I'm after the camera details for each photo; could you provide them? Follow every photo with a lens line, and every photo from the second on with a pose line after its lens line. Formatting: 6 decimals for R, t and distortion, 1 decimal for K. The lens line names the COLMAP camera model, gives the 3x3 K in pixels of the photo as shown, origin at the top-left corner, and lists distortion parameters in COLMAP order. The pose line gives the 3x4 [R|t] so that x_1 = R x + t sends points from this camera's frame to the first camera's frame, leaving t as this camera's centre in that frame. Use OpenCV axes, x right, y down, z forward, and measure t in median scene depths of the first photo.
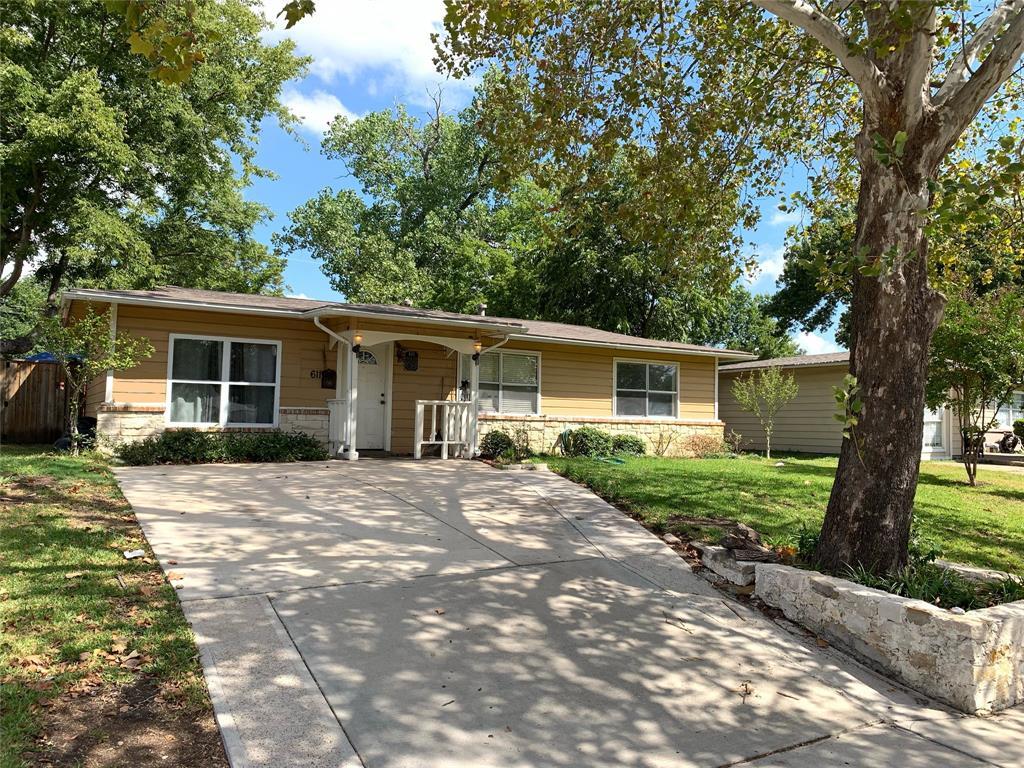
lens RADIAL K [[777.3, 0, 513.2], [0, 777.3, 377.1], [0, 0, 1]] dist [-0.005370, 0.006150]
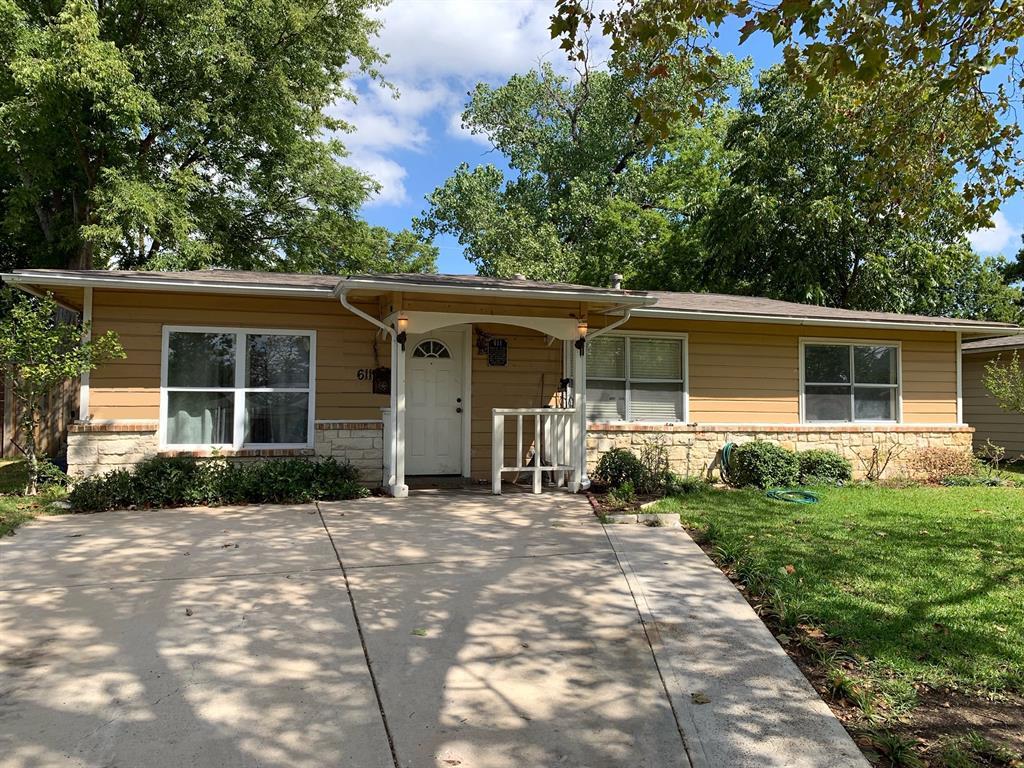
lens RADIAL K [[846.7, 0, 463.1], [0, 846.7, 388.9], [0, 0, 1]] dist [0.036301, -0.138684]
pose [[0.966955, -0.020427, -0.254126, 0.034061], [0.026782, 0.999409, 0.021570, -0.004230], [0.253535, -0.027663, 0.966930, 0.212672]]
